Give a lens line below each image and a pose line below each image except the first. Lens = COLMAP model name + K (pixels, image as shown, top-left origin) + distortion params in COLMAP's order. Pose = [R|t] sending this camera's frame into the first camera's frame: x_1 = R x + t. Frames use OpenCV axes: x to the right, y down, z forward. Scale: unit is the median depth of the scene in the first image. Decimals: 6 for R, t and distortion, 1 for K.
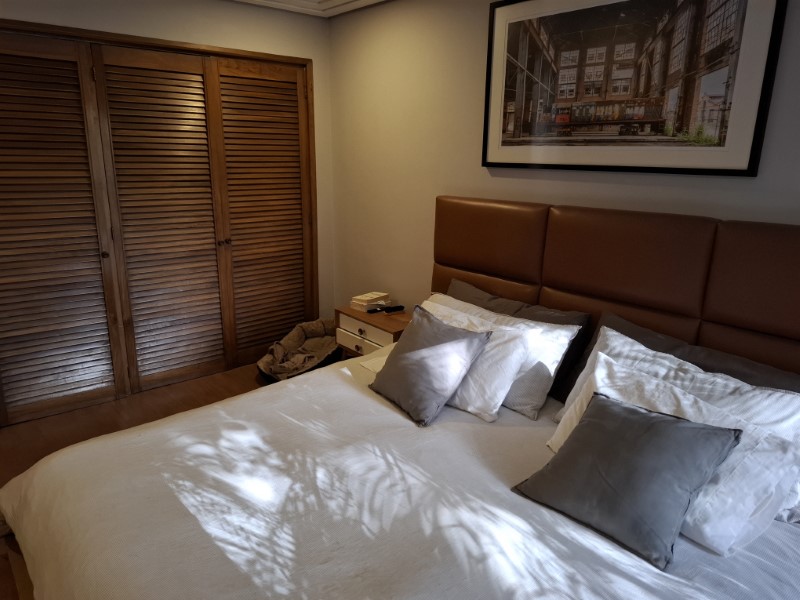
lens RADIAL K [[556.1, 0, 395.1], [0, 556.1, 288.7], [0, 0, 1]] dist [0.096466, -0.106952]
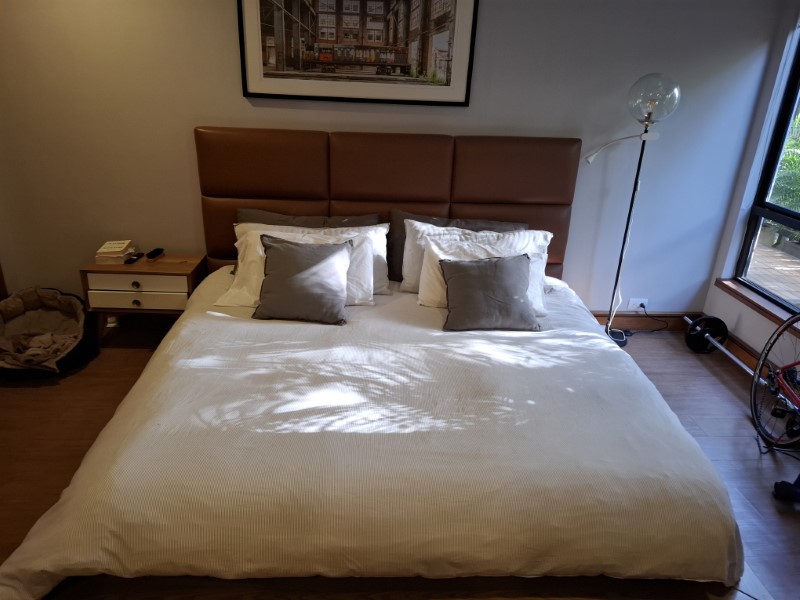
lens RADIAL K [[556.1, 0, 395.1], [0, 556.1, 288.7], [0, 0, 1]] dist [0.096466, -0.106952]
pose [[0.627149, -0.268633, 0.731109, -0.685356], [0.163236, 0.963129, 0.213860, -0.065127], [-0.761602, -0.014779, 0.647876, 0.110912]]
